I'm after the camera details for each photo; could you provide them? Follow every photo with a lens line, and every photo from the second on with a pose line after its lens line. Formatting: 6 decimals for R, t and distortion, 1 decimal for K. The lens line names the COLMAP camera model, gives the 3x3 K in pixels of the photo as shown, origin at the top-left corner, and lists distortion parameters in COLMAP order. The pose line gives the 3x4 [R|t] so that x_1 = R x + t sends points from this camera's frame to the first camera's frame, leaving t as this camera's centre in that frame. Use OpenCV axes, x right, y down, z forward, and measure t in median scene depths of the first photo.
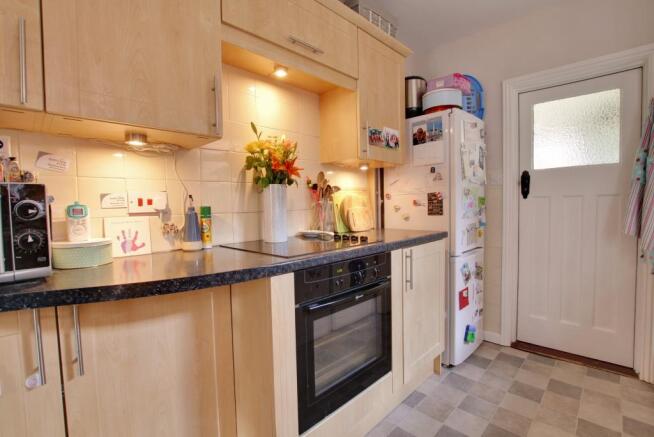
lens RADIAL K [[307.3, 0, 329.6], [0, 307.3, 219.8], [0, 0, 1]] dist [-0.034443, 0.005665]
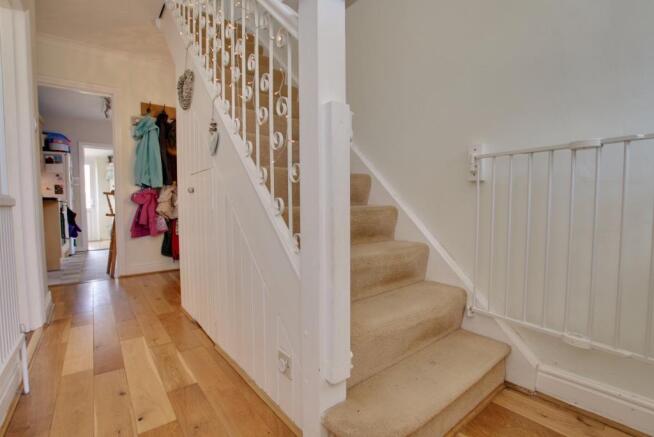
lens RADIAL K [[307.3, 0, 331.5], [0, 307.3, 218.5], [0, 0, 1]] dist [-0.034443, 0.005665]
pose [[0.140492, -0.034651, 0.989475, -1.953411], [0.049160, 0.998399, 0.027983, 0.248348], [-0.988861, 0.044711, 0.141971, -1.672411]]
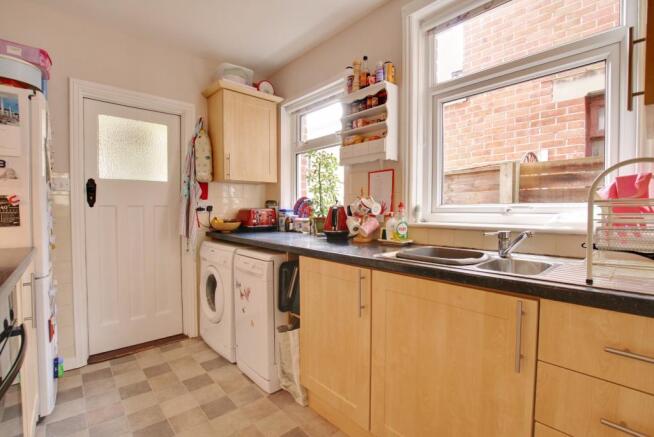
lens RADIAL K [[307.3, 0, 328.5], [0, 307.3, 219.5], [0, 0, 1]] dist [-0.034443, 0.005665]
pose [[0.079071, -0.010595, 0.996813, -0.335372], [0.042952, 0.999051, 0.007211, -0.005112], [-0.995943, 0.042245, 0.079451, 0.210259]]
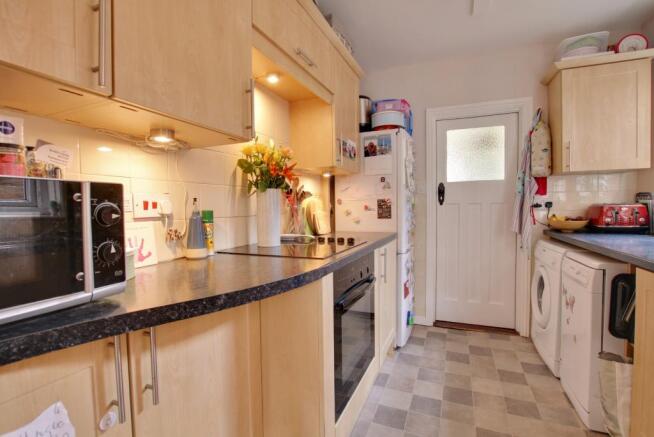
lens RADIAL K [[307.3, 0, 328.6], [0, 307.3, 219.8], [0, 0, 1]] dist [-0.034443, 0.005665]
pose [[0.931726, -0.005816, 0.363115, -0.309898], [0.010390, 0.999889, -0.010645, -0.001129], [-0.363013, 0.013691, 0.931683, -0.002880]]
